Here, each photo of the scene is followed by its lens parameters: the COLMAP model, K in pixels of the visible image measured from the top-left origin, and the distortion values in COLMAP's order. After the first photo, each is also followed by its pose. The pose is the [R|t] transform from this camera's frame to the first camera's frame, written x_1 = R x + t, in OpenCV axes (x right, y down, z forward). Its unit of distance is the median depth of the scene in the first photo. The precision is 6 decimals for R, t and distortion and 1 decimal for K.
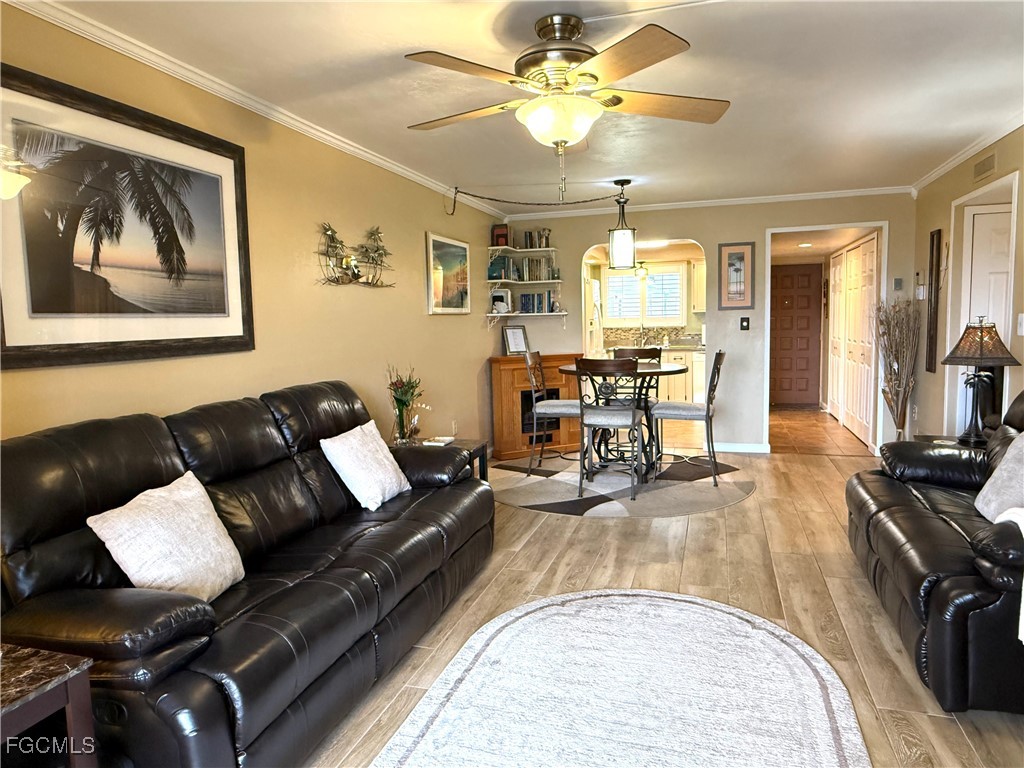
lens RADIAL K [[673.5, 0, 512.0], [0, 673.5, 384.0], [0, 0, 1]] dist [0.001041, 0.000543]
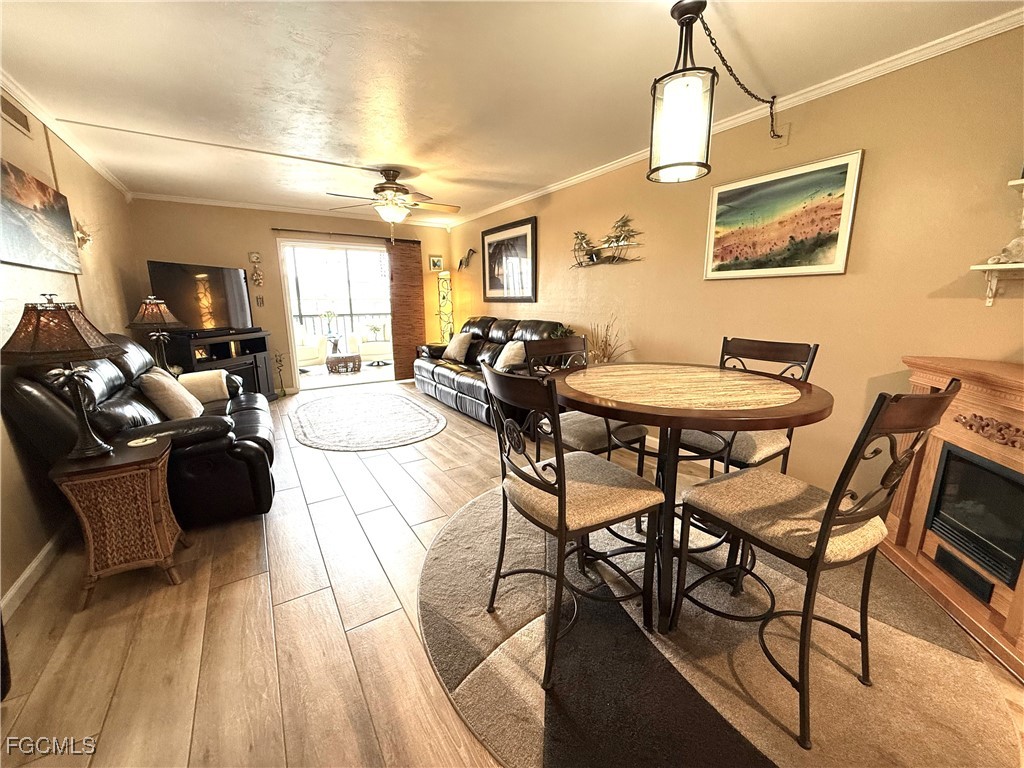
lens RADIAL K [[417.2, 0, 509.2], [0, 417.2, 377.9], [0, 0, 1]] dist [0.016356, 0.000068]
pose [[-0.656132, 0.167492, -0.735825, 0.693296], [-0.052233, 0.962641, 0.265697, -0.152860], [0.752837, 0.212766, -0.622870, 1.616203]]
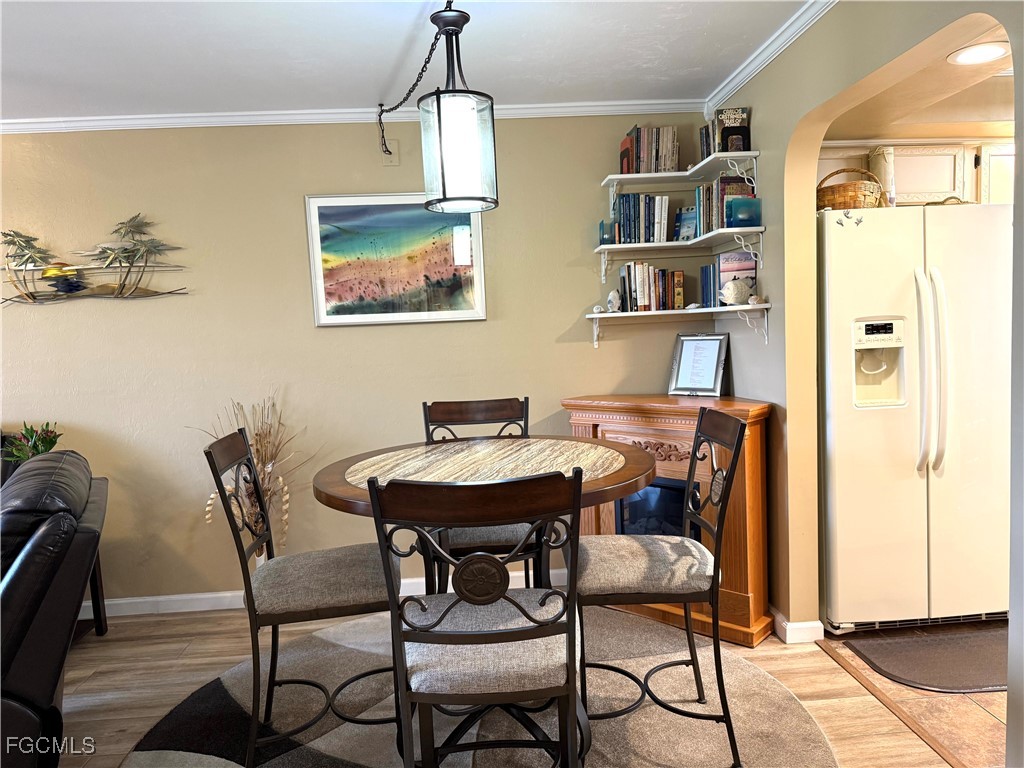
lens RADIAL K [[727.7, 0, 509.0], [0, 727.7, 387.5], [0, 0, 1]] dist [0.131677, -0.189669]
pose [[0.365373, 0.085817, -0.926897, 0.810368], [-0.049356, 0.996127, 0.072772, -0.143359], [0.929552, 0.019159, 0.368194, 1.240361]]
